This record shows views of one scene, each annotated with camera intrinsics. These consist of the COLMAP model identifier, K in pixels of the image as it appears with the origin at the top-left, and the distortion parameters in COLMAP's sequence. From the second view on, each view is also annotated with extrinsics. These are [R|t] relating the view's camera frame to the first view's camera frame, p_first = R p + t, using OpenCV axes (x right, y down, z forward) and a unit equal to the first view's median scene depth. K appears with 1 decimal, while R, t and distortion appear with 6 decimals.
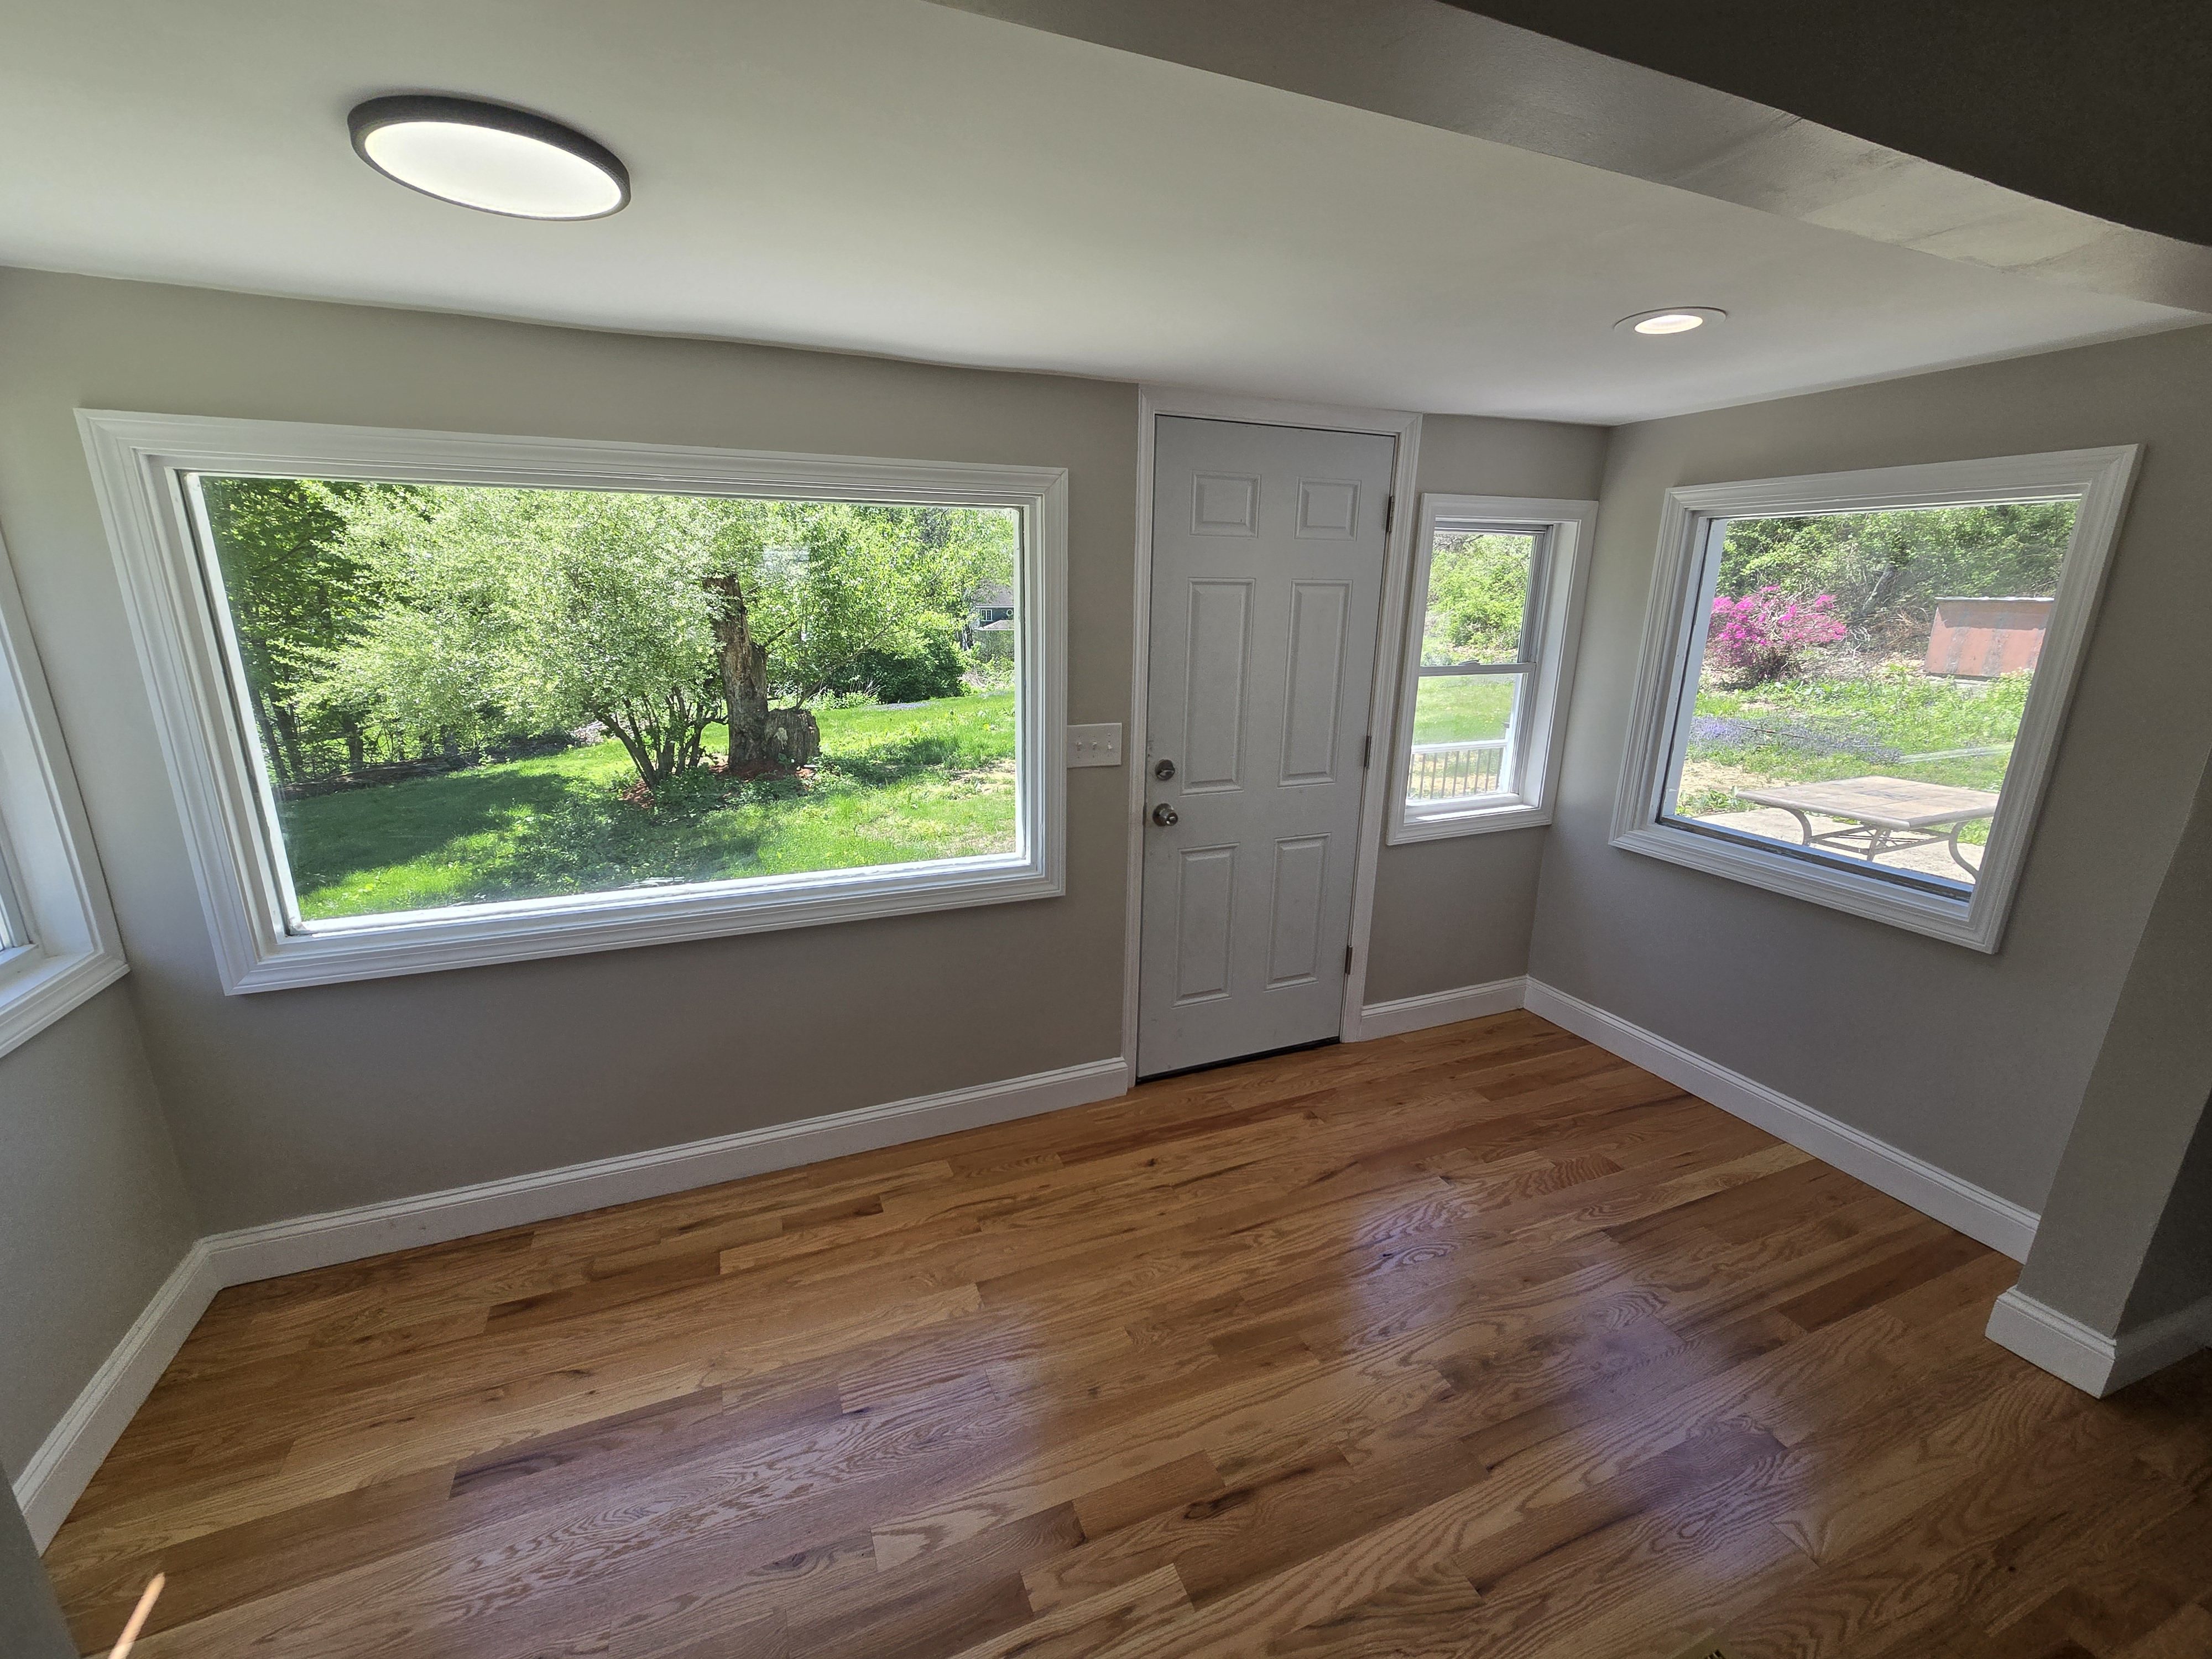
lens RADIAL K [[907.1, 0, 1098.7], [0, 907.1, 837.1], [0, 0, 1]] dist [-0.002443, -0.000270]
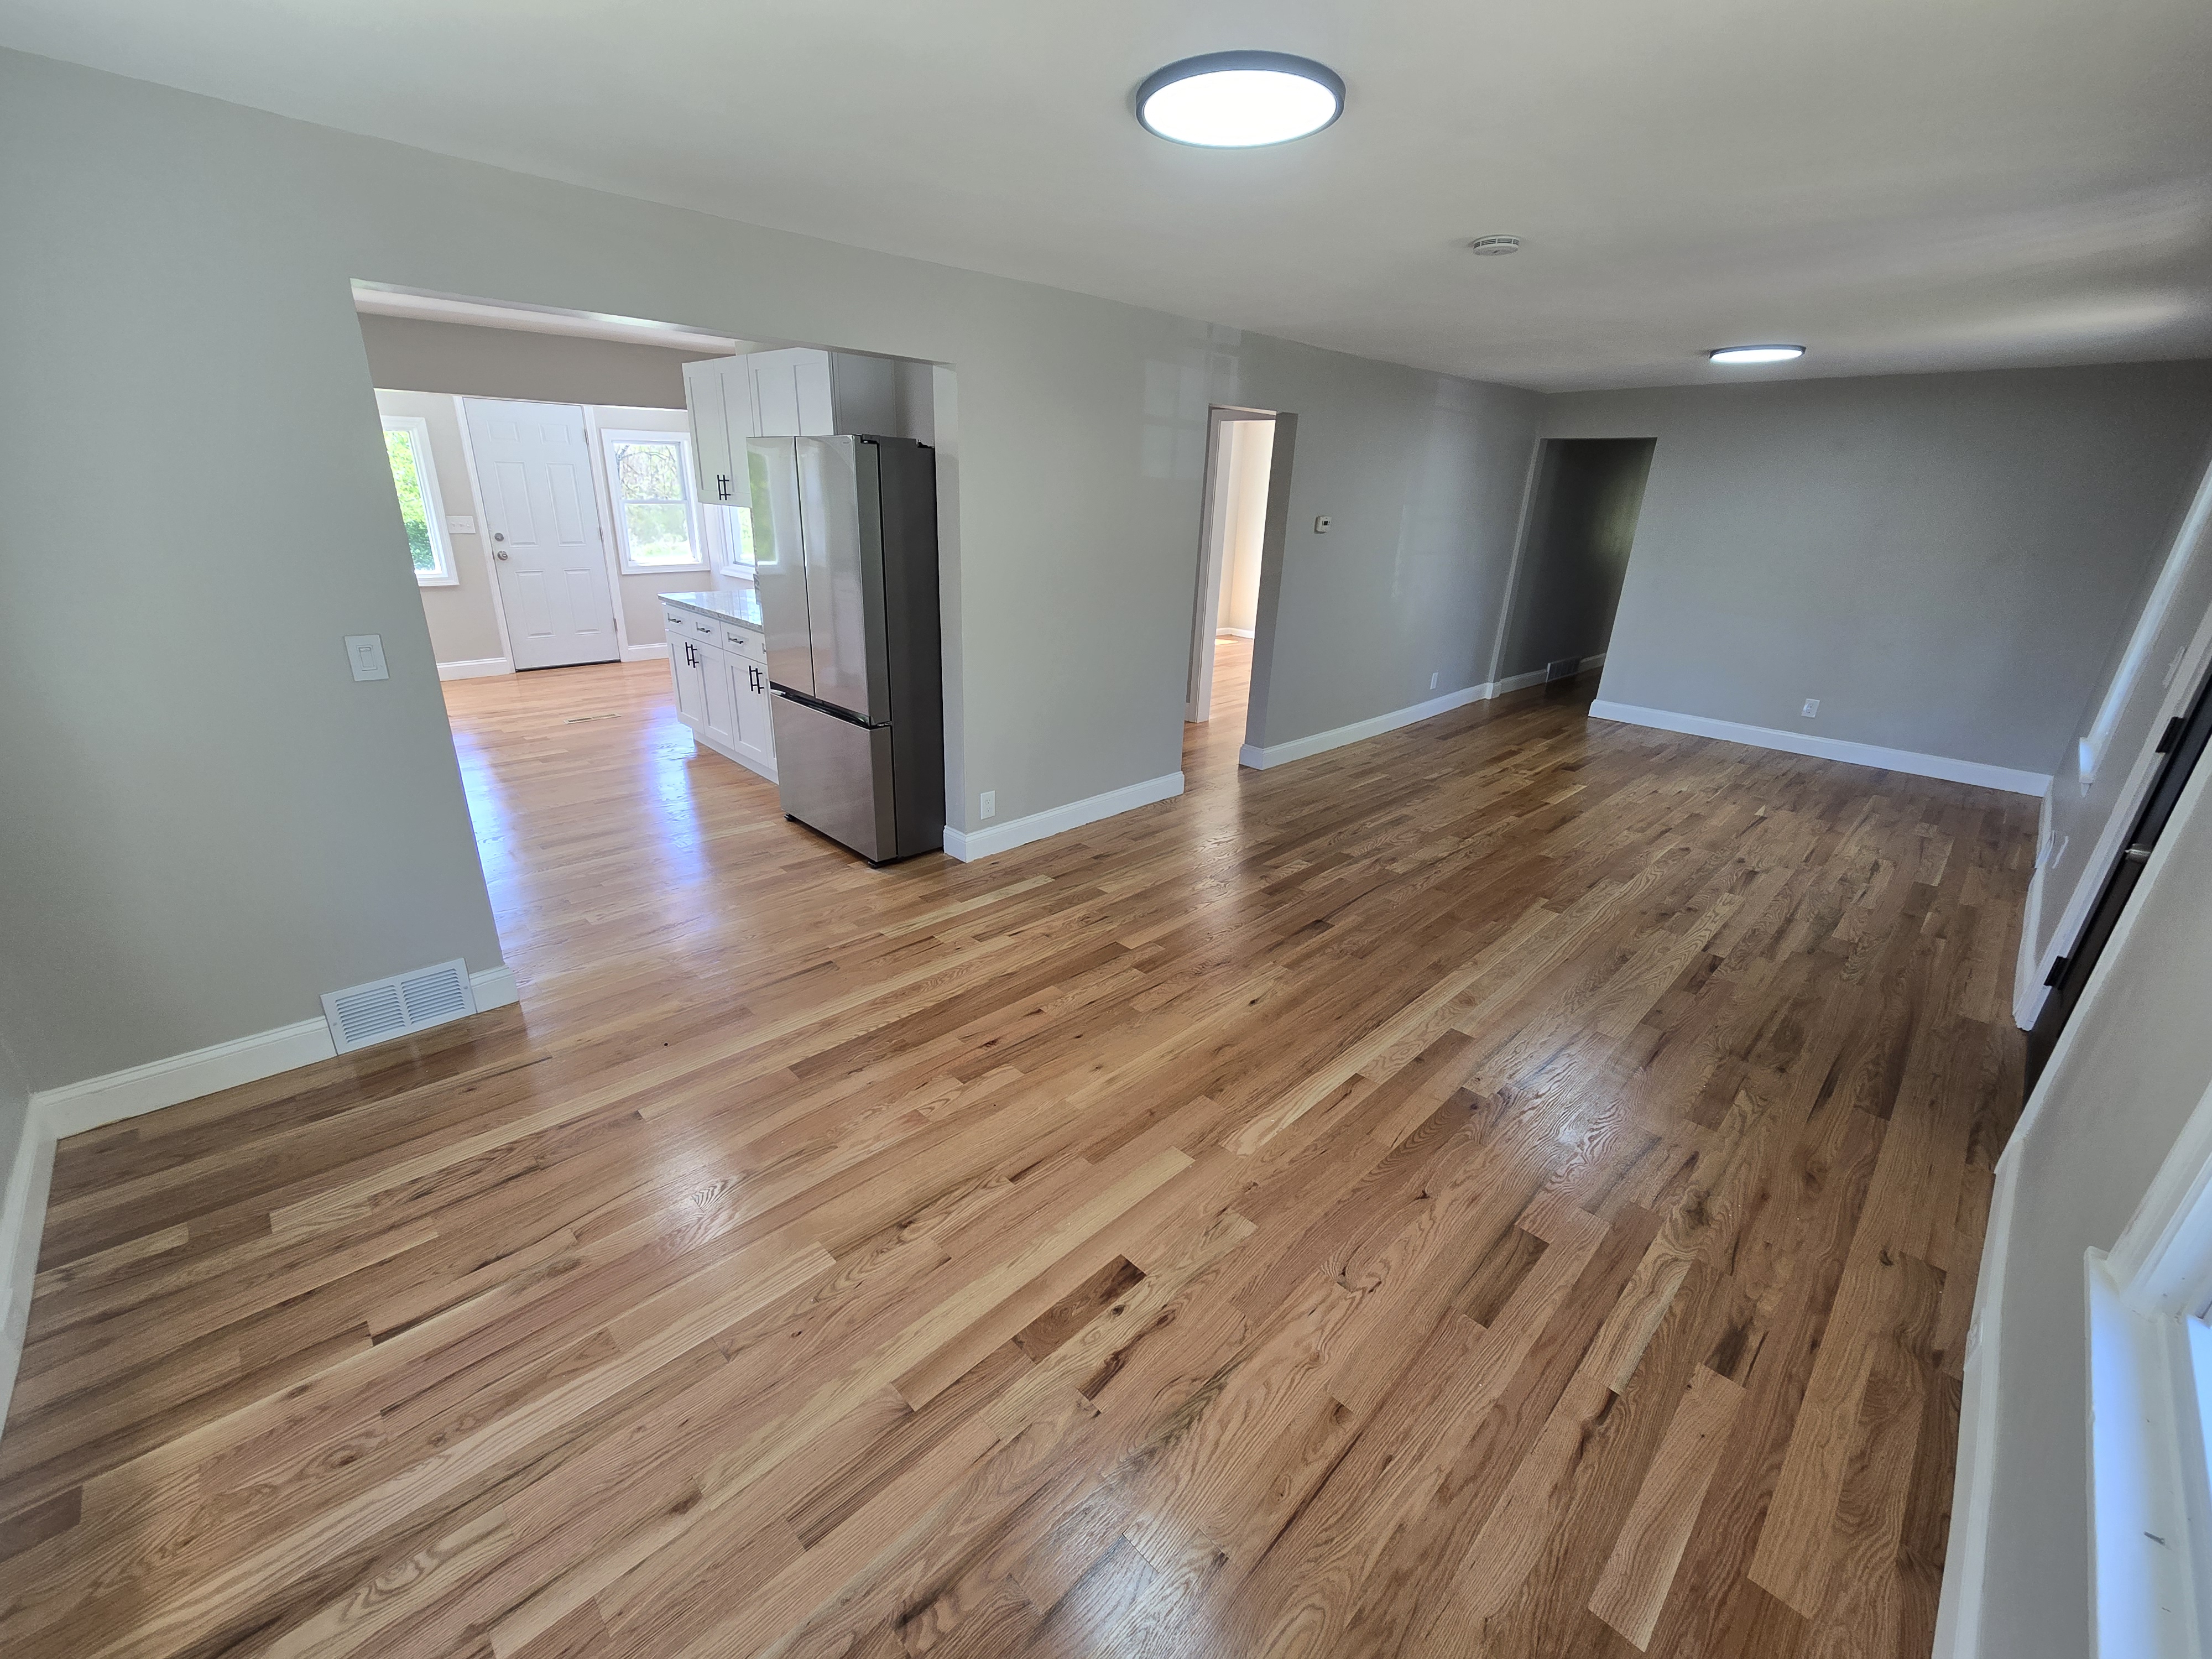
lens RADIAL K [[907.1, 0, 1098.7], [0, 907.1, 837.1], [0, 0, 1]] dist [-0.002443, -0.000270]
pose [[0.925829, -0.115924, 0.359726, 0.627273], [0.074357, 0.989066, 0.127359, 0.570093], [-0.370556, -0.091164, 0.924325, -2.102775]]
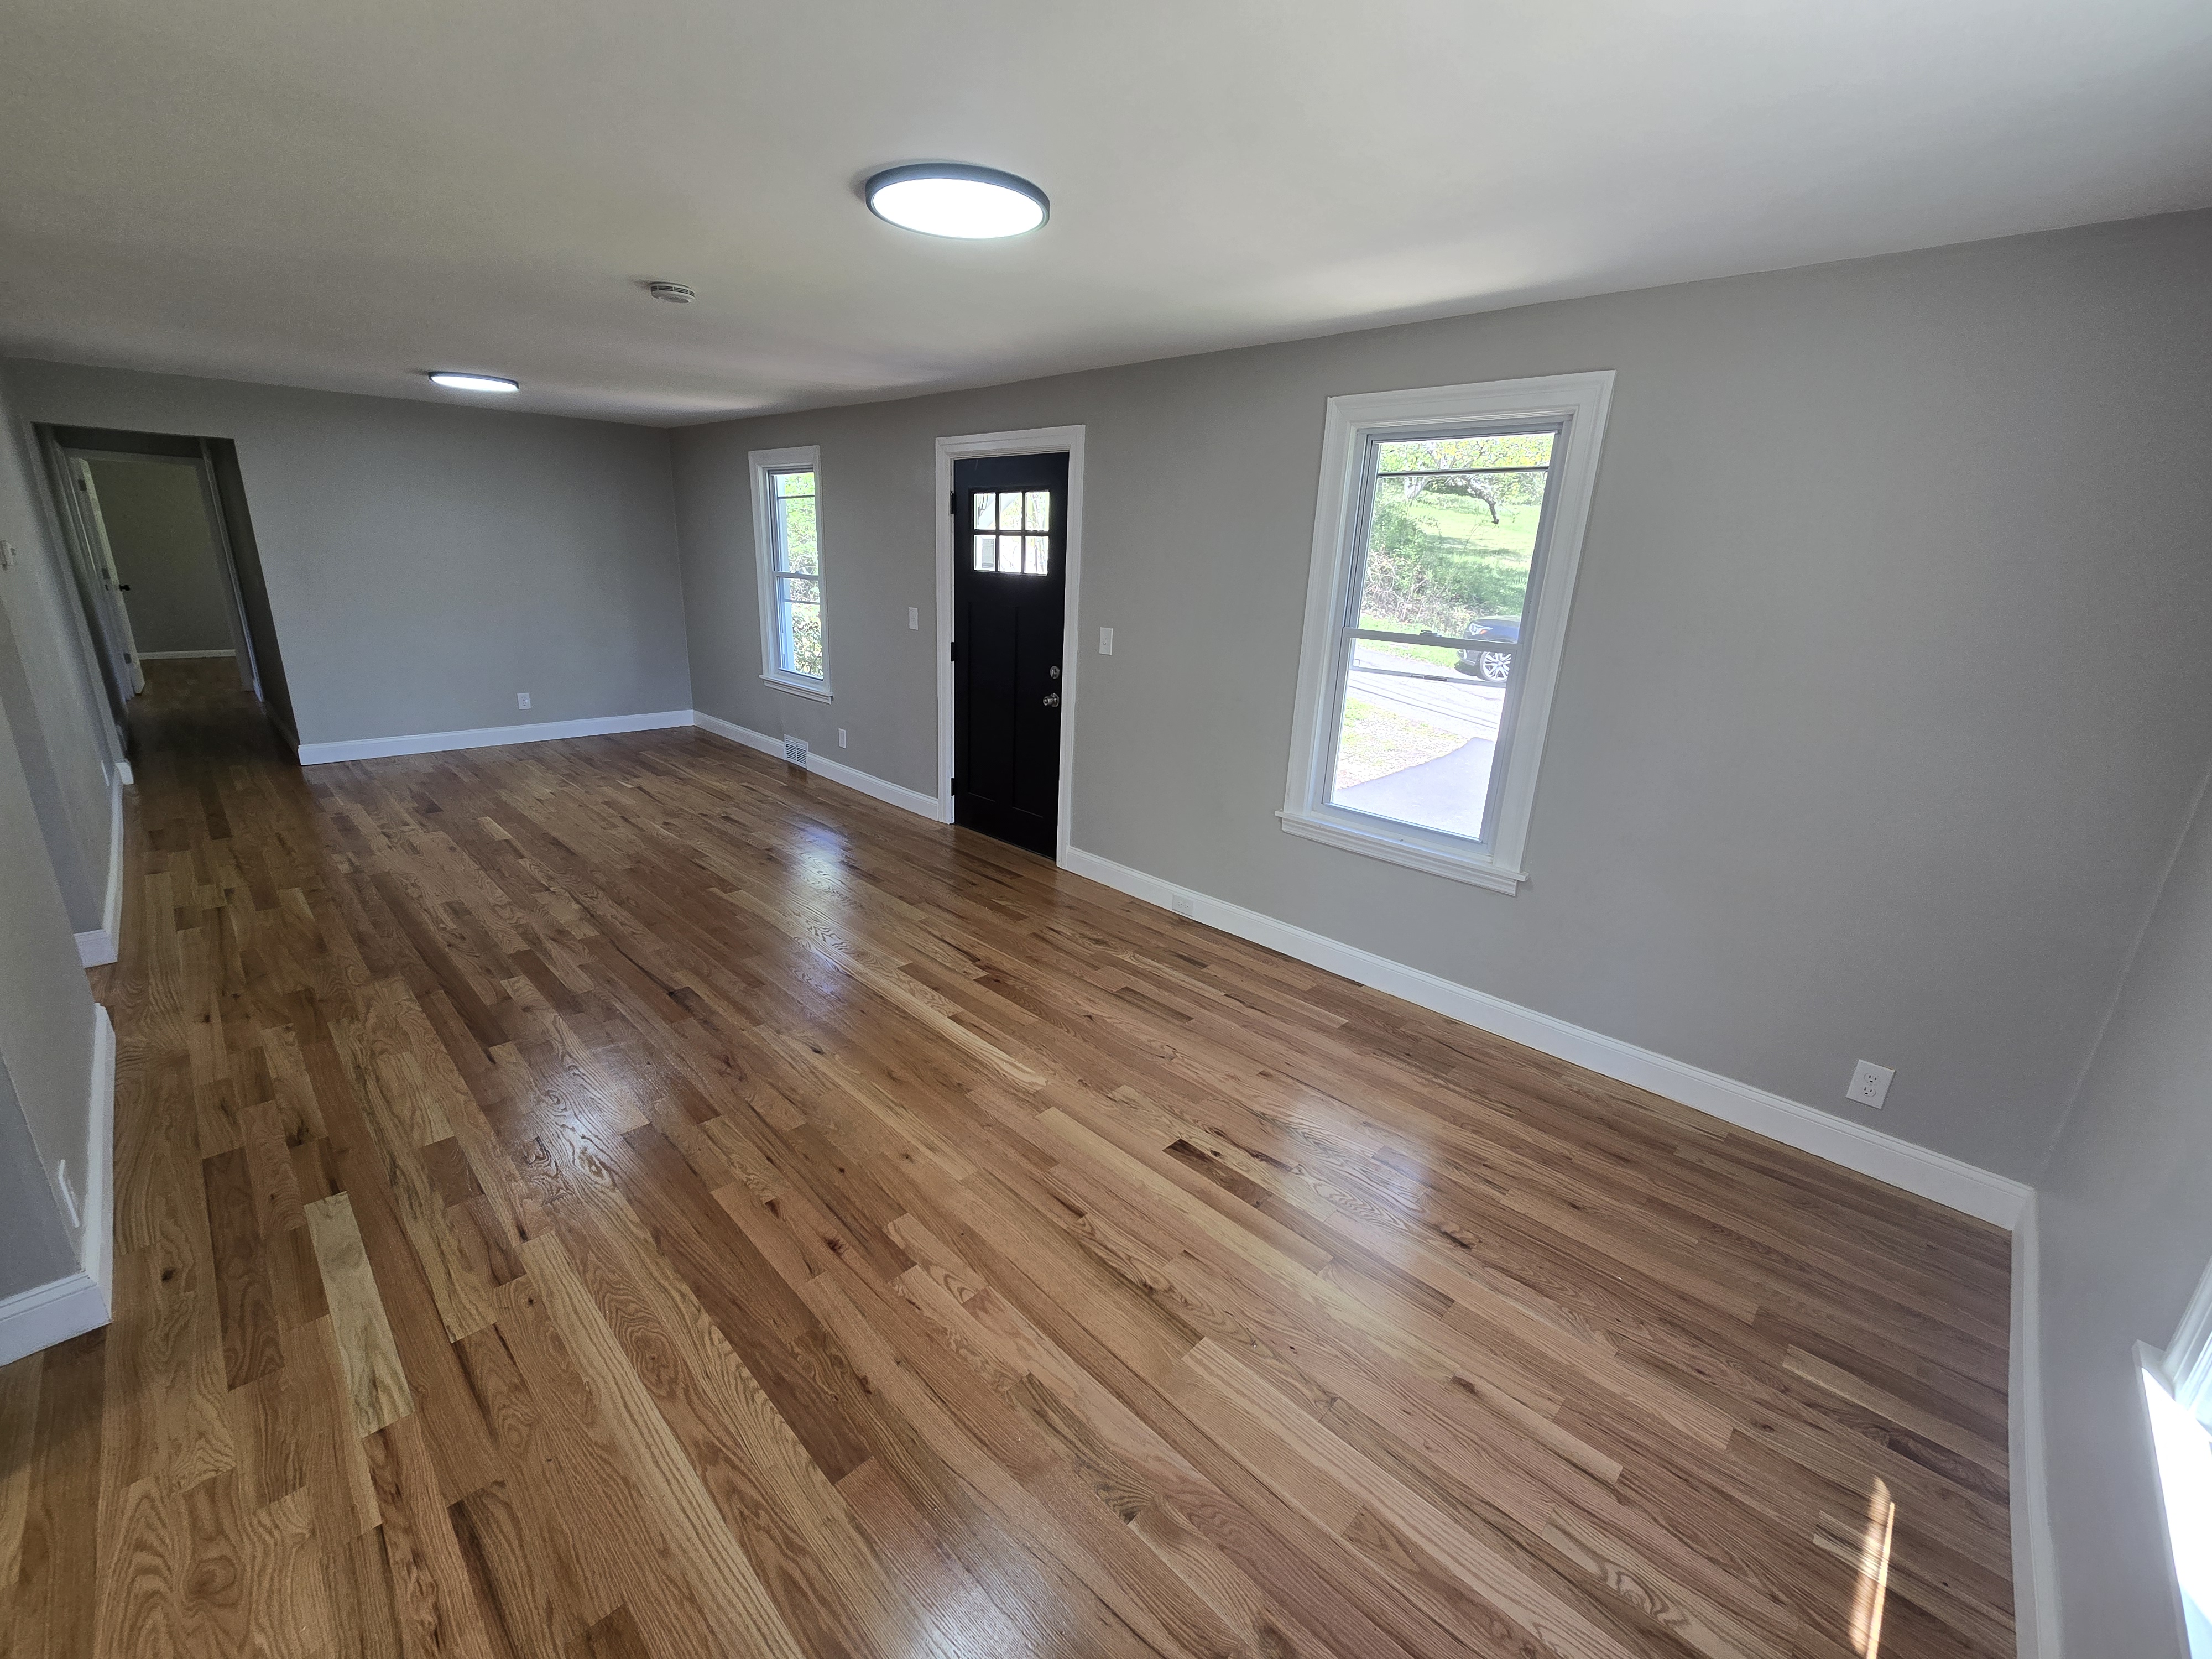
lens RADIAL K [[902.6, 0, 1092.5], [0, 902.6, 839.3], [0, 0, 1]] dist [-0.003049, -0.000507]
pose [[-0.388942, -0.297583, 0.871876, 0.181282], [0.198970, 0.896923, 0.394893, 0.335601], [-0.899519, 0.327068, -0.289641, -1.209440]]
